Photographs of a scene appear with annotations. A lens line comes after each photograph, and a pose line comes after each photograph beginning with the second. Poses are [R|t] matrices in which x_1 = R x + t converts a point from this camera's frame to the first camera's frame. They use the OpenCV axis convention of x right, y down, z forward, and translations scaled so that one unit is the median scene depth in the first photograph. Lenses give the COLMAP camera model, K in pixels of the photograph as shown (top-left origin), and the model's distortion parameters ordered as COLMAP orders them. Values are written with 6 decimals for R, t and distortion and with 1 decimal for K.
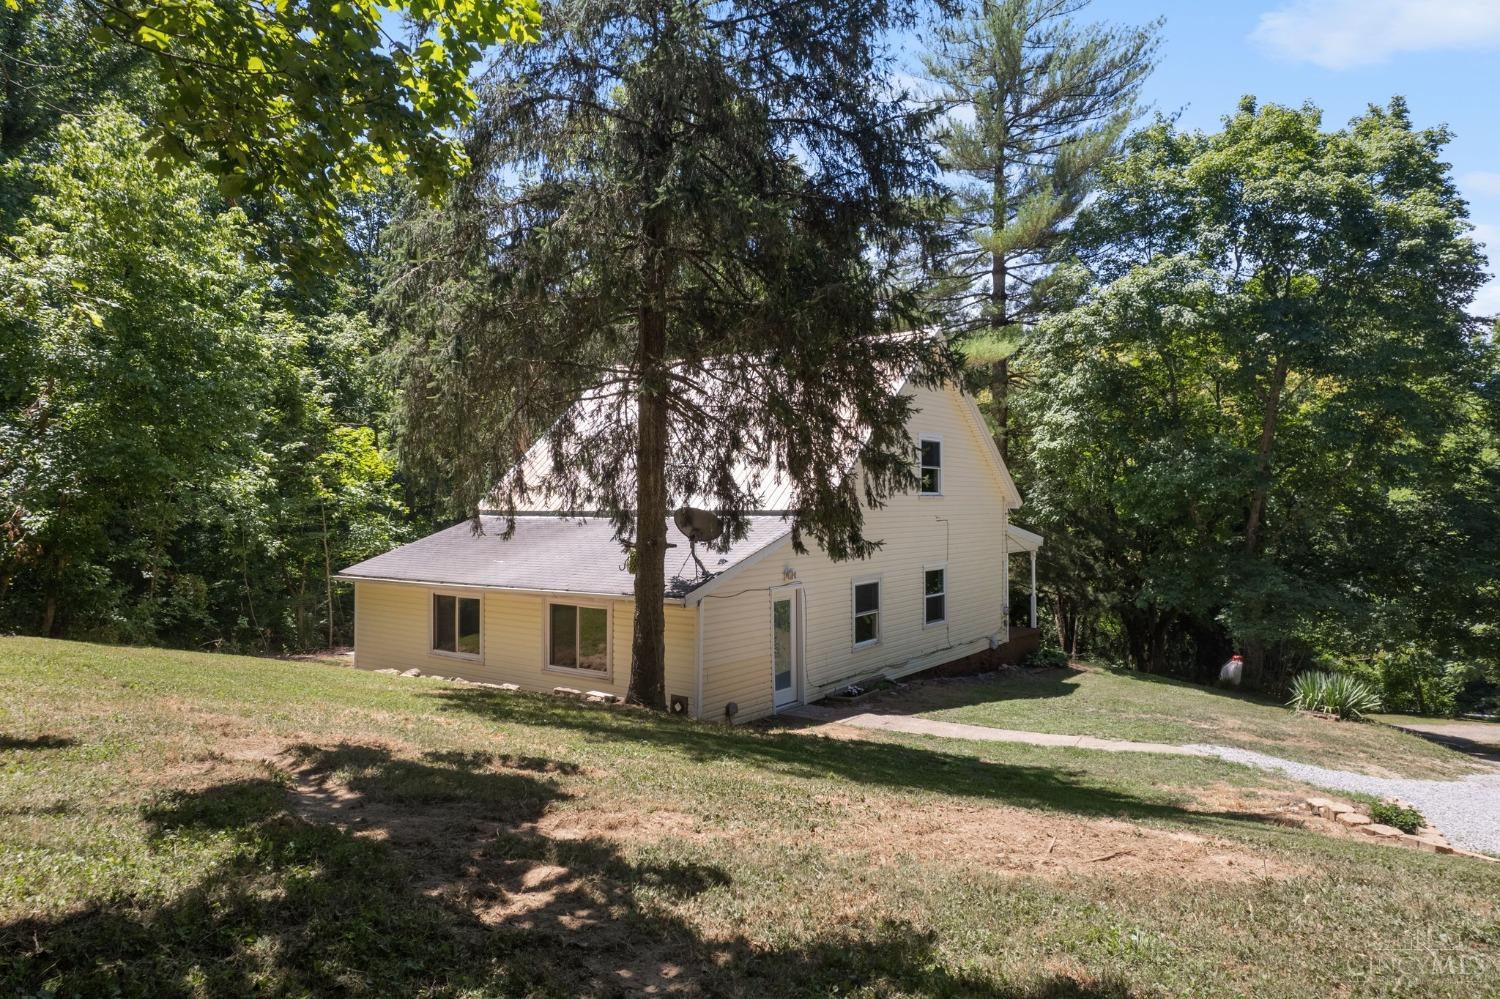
lens RADIAL K [[947.8, 0, 688.0], [0, 947.8, 502.3], [0, 0, 1]] dist [-0.004137, -0.000179]
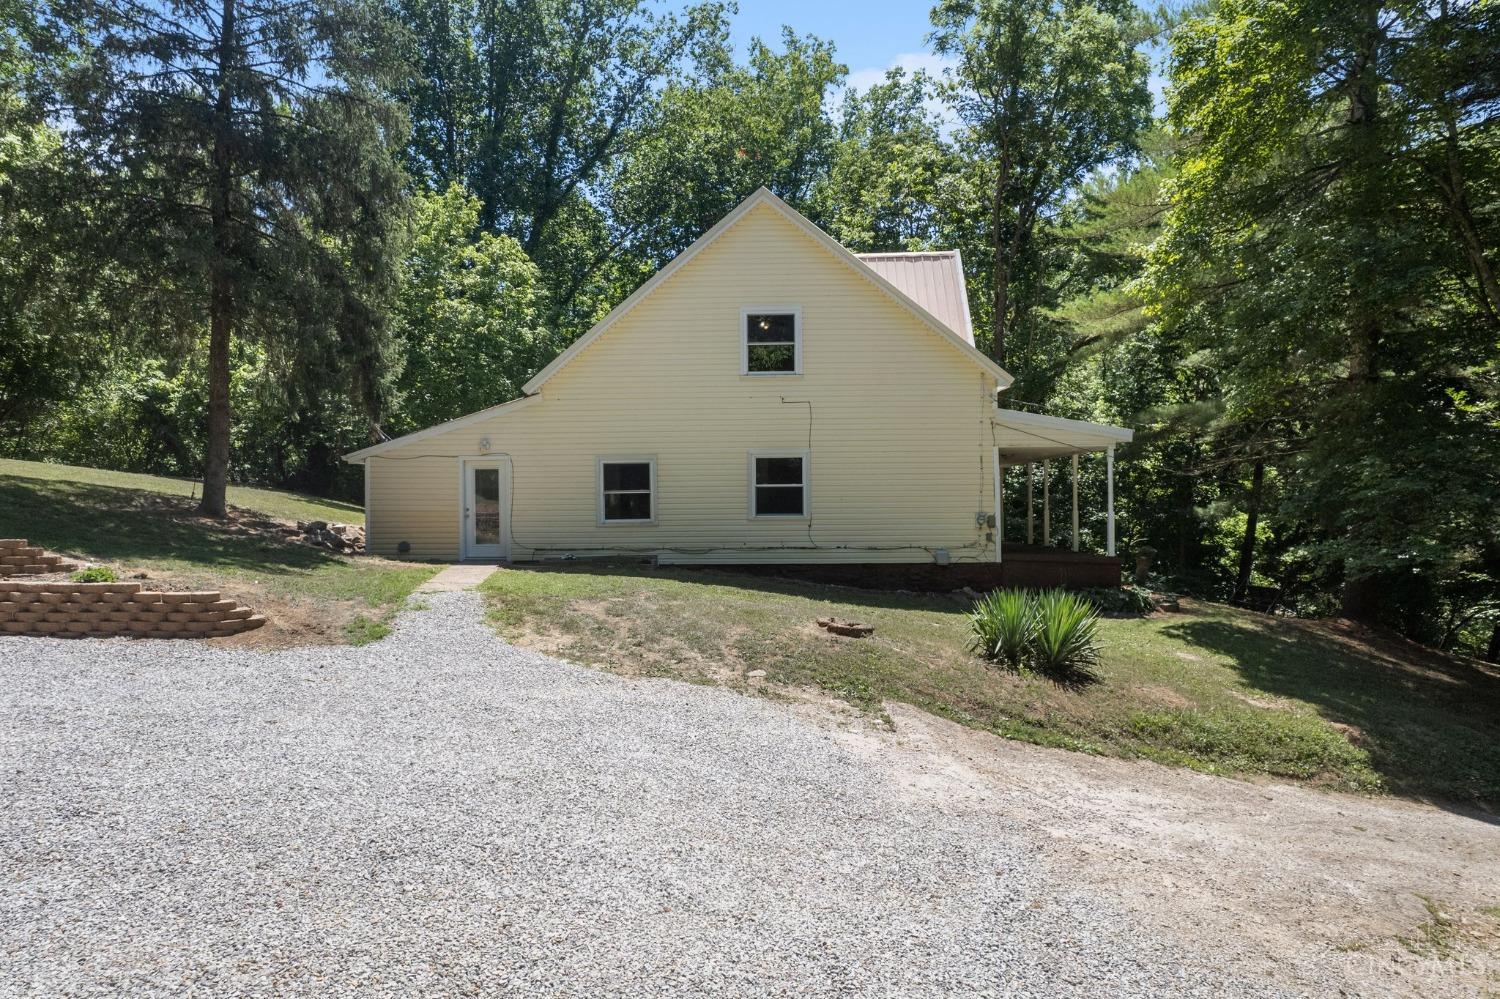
lens RADIAL K [[947.8, 0, 688.0], [0, 947.8, 502.3], [0, 0, 1]] dist [-0.004137, -0.000179]
pose [[0.582222, 0.000730, -0.813029, 0.939793], [0.001277, 0.999998, 0.001813, 0.112343], [0.813029, -0.002094, 0.582220, 0.407559]]
